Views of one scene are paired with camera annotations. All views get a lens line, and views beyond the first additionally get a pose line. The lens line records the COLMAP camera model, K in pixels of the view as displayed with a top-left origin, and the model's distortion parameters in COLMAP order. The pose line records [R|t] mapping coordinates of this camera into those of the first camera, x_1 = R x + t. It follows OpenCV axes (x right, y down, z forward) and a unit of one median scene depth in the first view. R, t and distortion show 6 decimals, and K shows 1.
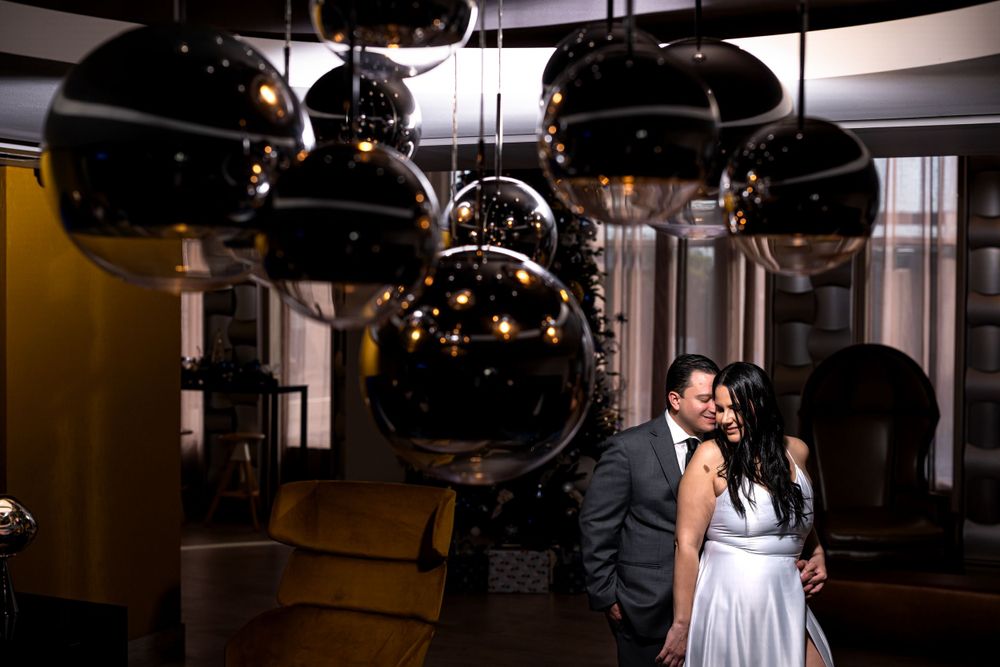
lens RADIAL K [[2337.2, 0, 500.0], [0, 2337.2, 333.5], [0, 0, 1]] dist [-0.071637, -0.328819]
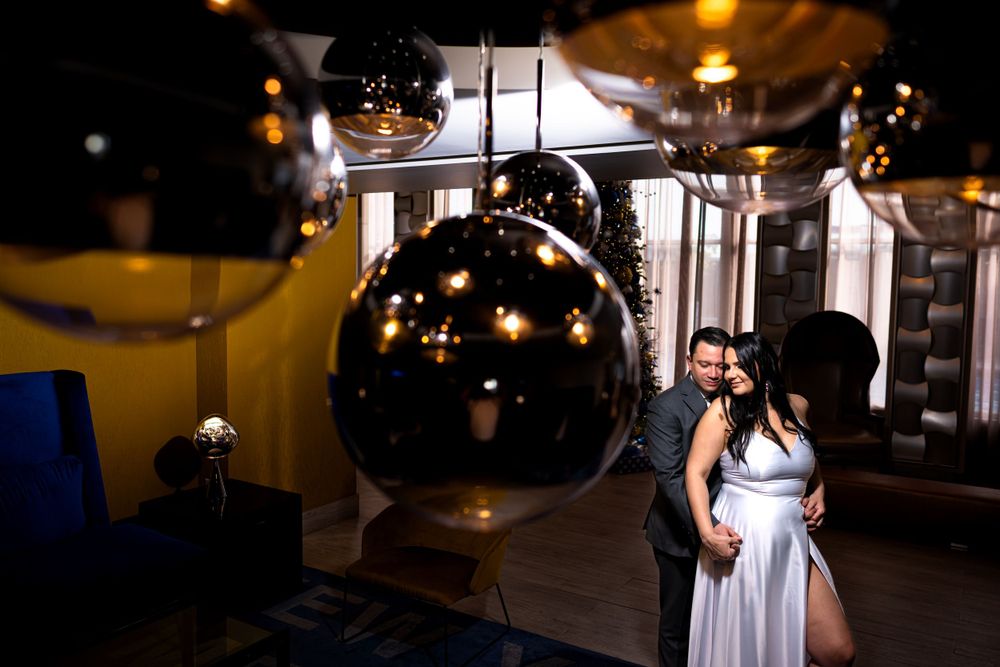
lens RADIAL K [[800.0, 0, 500.5], [0, 800.0, 331.1], [0, 0, 1]] dist [-0.001457, 0.001753]
pose [[0.991501, 0.015553, -0.129167, 0.027009], [-0.008534, 0.998465, 0.054720, -0.012095], [0.129819, -0.053153, 0.990112, 0.681597]]
